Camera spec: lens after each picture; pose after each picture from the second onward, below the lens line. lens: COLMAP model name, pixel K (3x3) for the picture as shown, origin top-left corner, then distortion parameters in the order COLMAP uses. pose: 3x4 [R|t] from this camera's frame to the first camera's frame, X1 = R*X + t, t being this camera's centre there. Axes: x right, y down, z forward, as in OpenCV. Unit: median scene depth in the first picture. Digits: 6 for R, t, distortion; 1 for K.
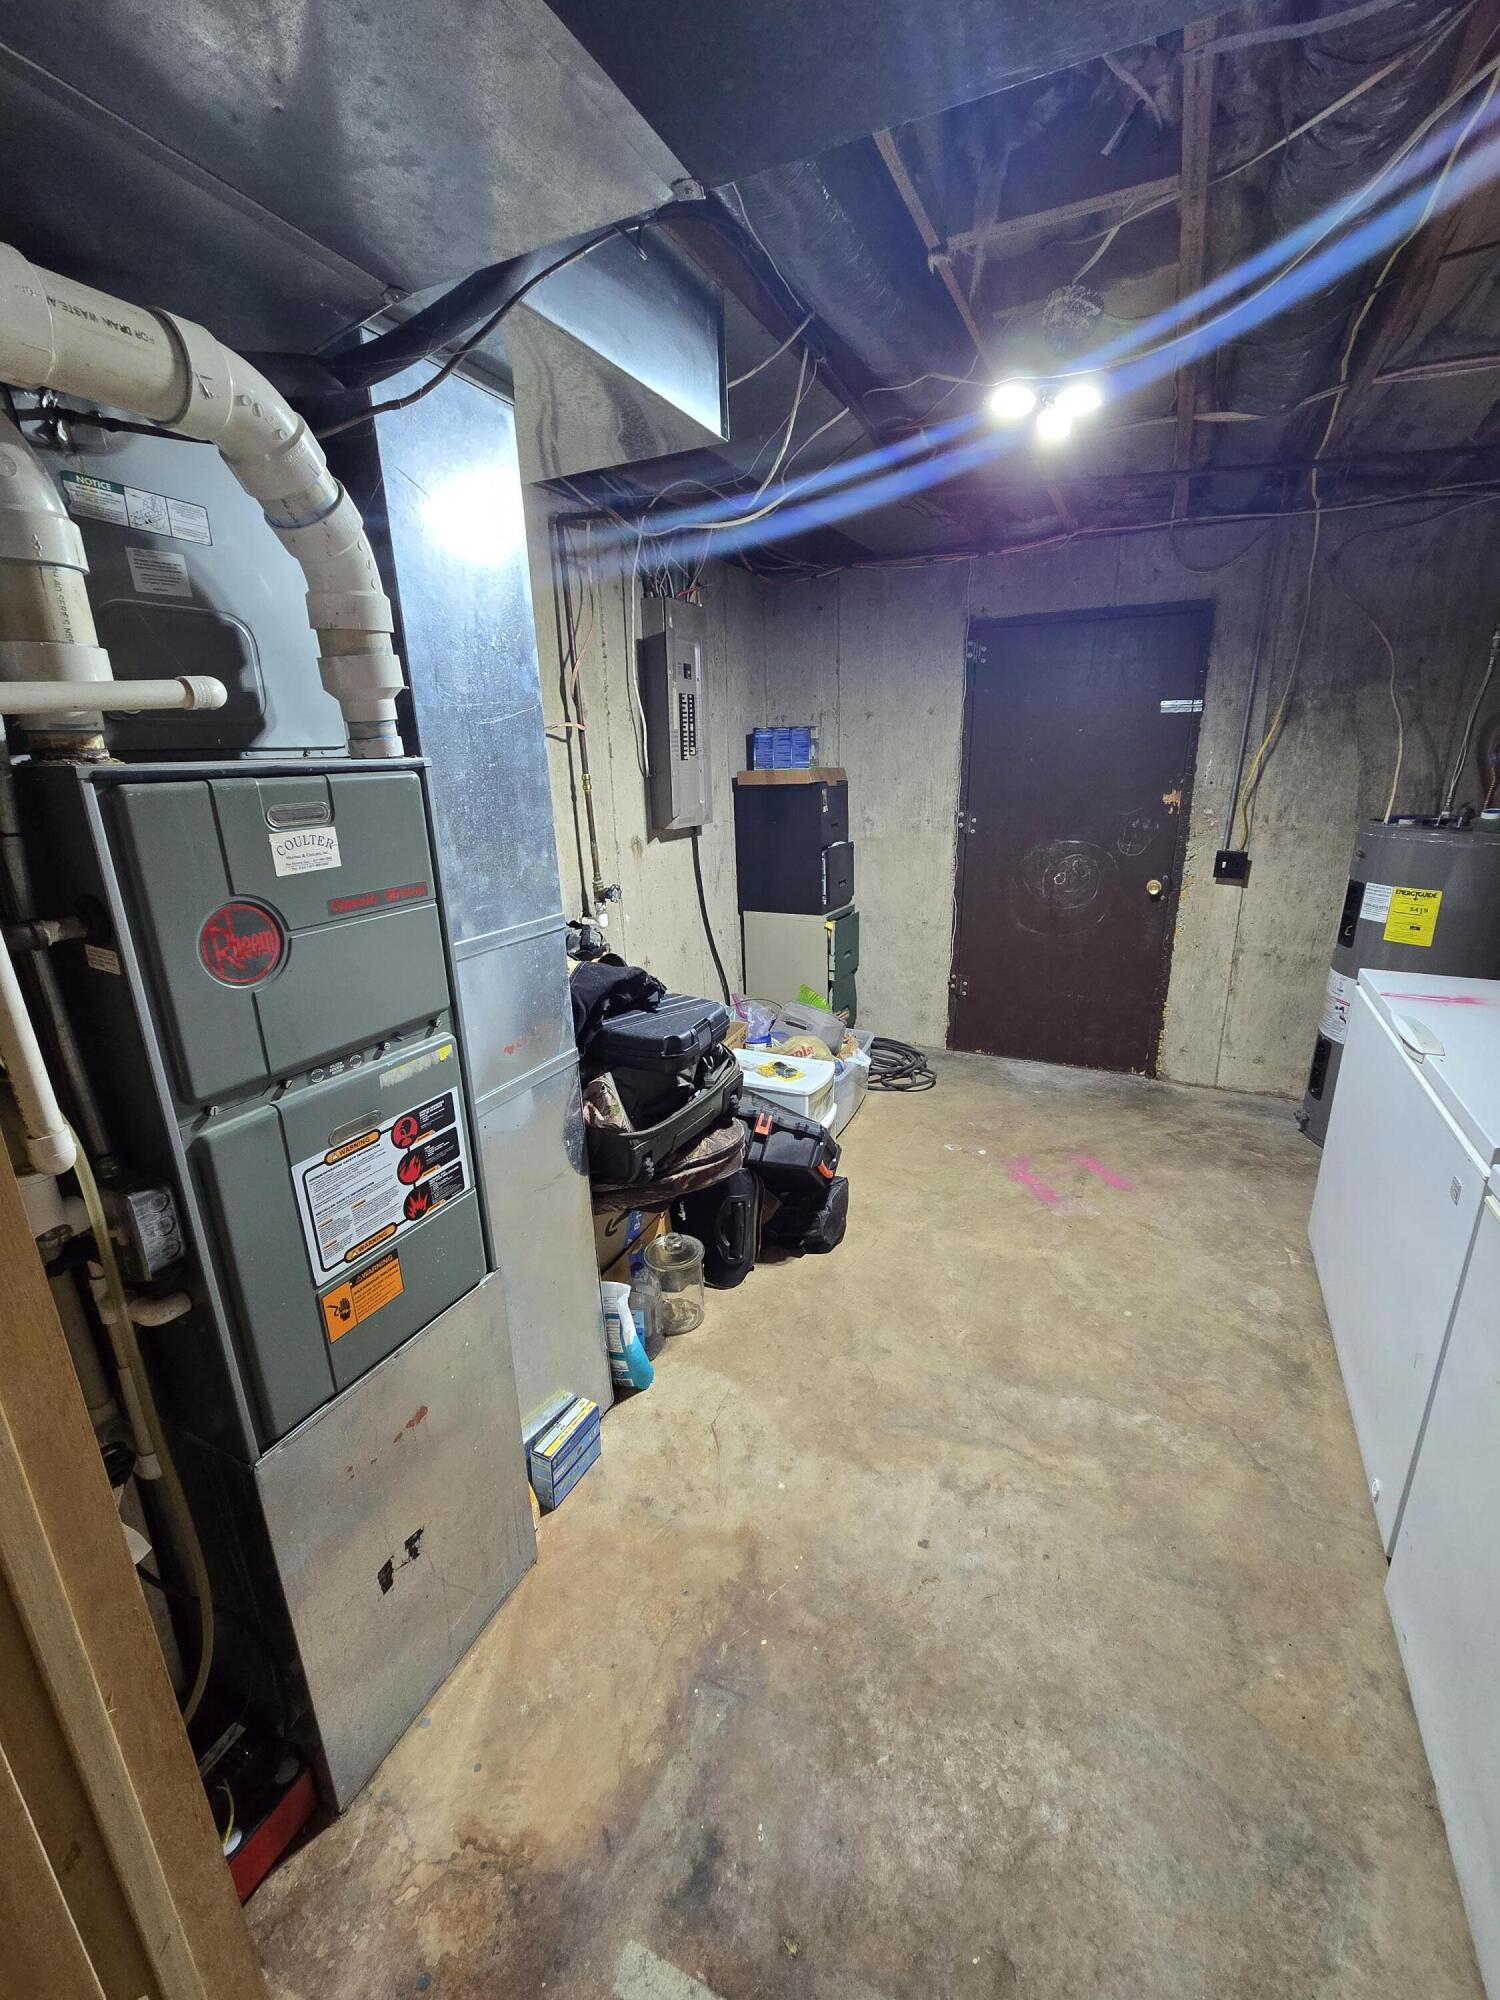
lens RADIAL K [[821.5, 0, 756.9], [0, 821.5, 999.5], [0, 0, 1]] dist [-0.002996, 0.000002]
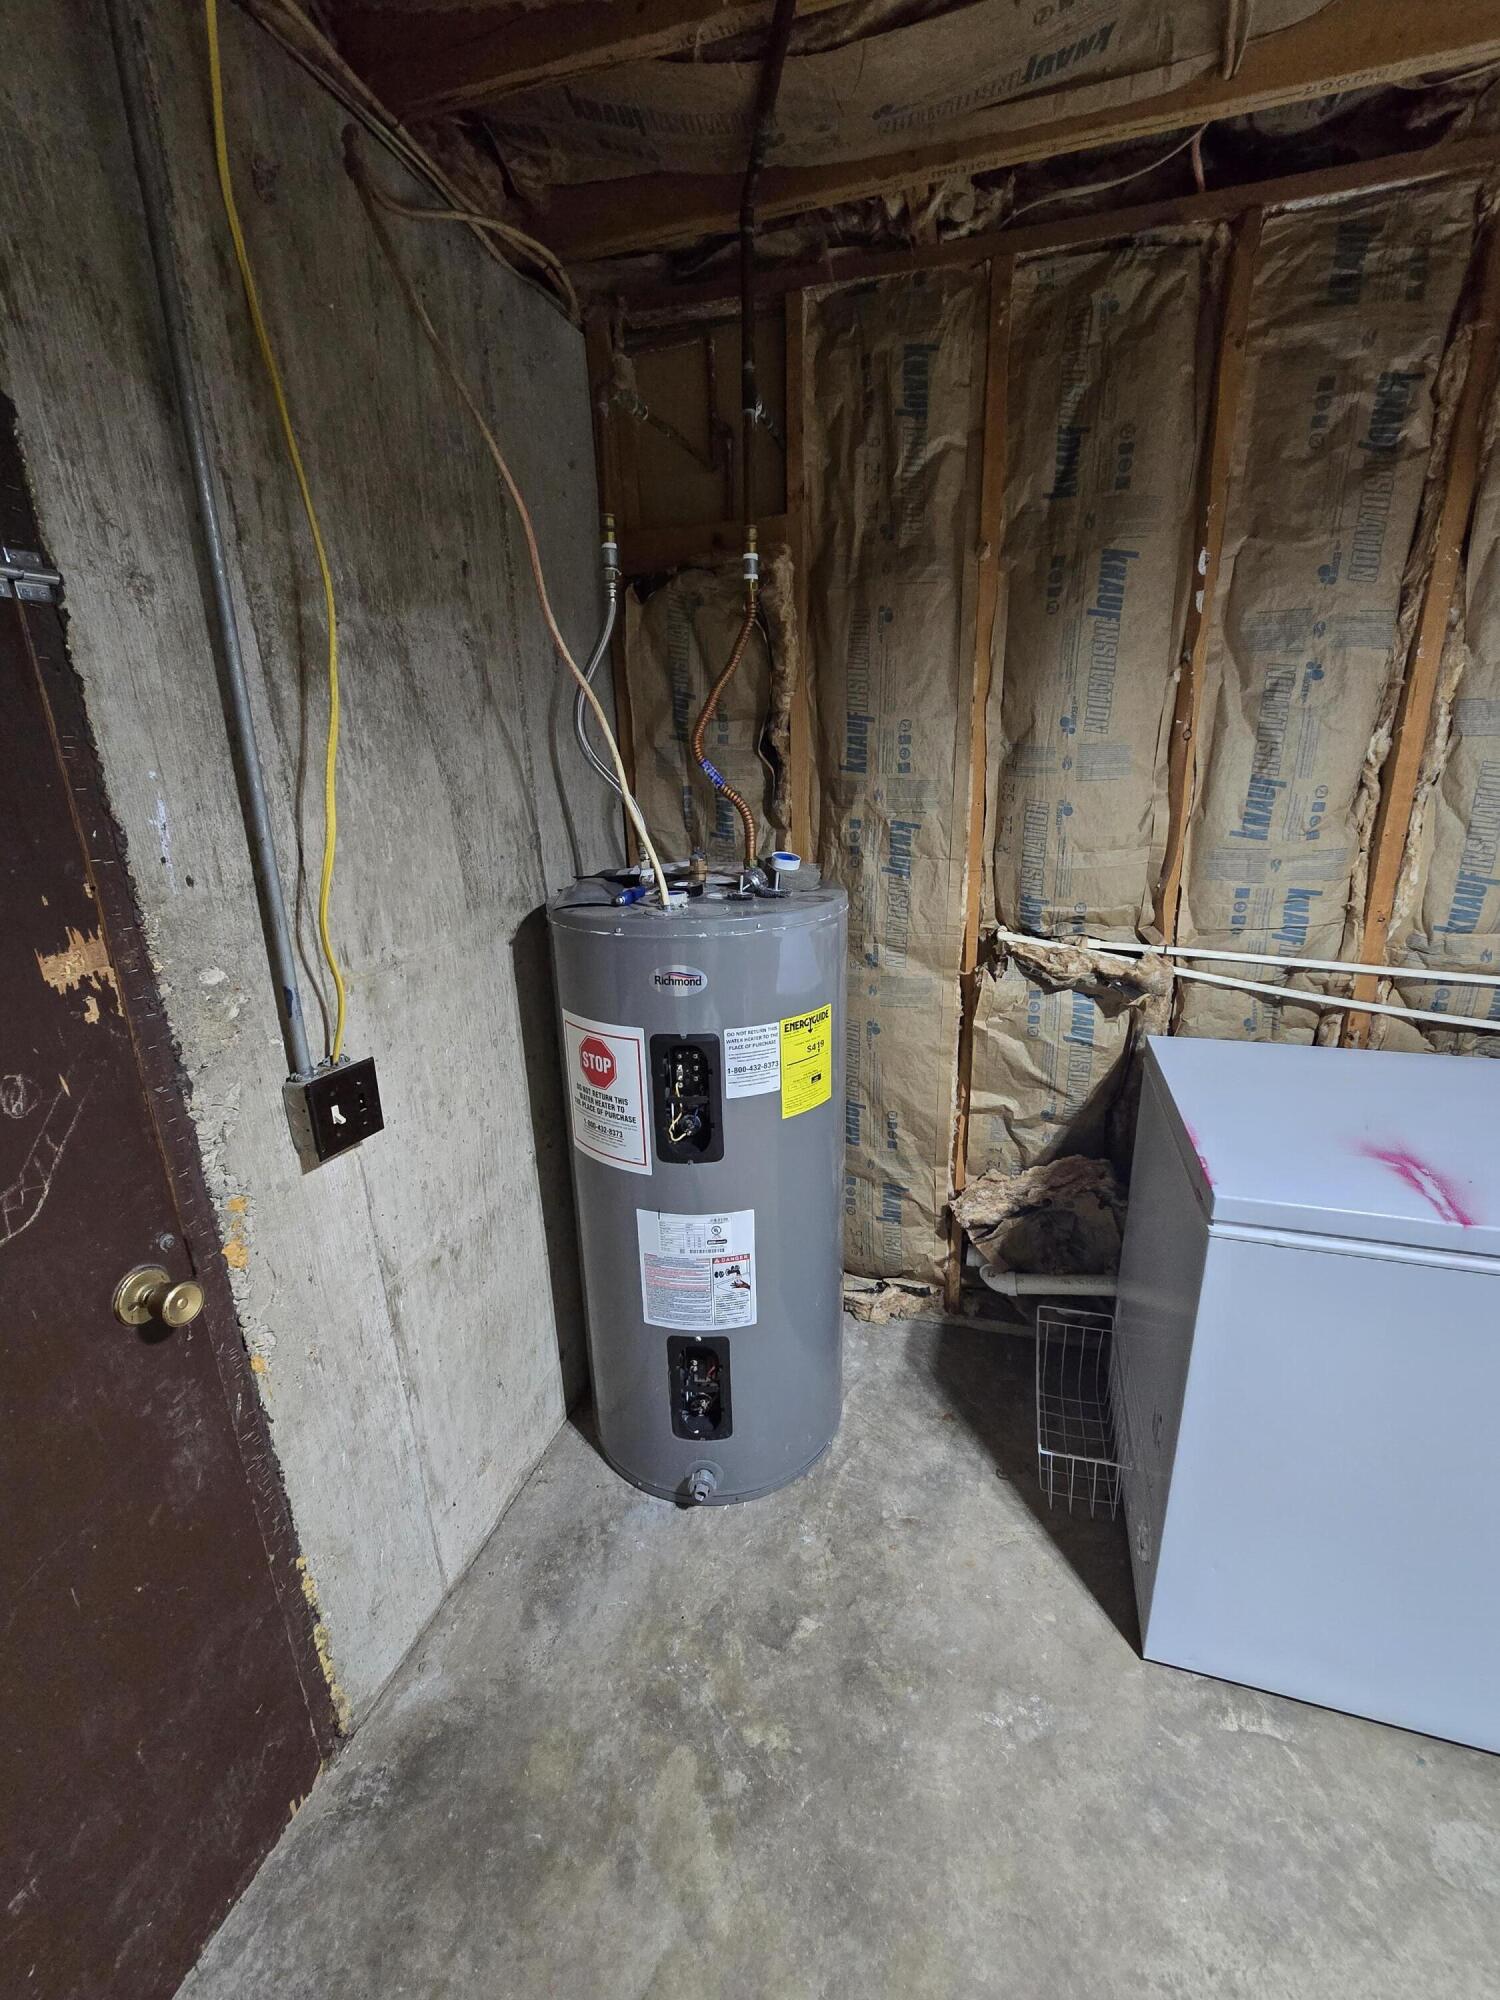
lens RADIAL K [[821.5, 0, 751.1], [0, 821.5, 993.5], [0, 0, 1]] dist [-0.002996, 0.000002]
pose [[-0.162688, -0.262410, 0.951143, 0.251205], [0.312118, 0.900797, 0.301906, -0.257498], [-0.936010, 0.345986, -0.064646, 0.863775]]
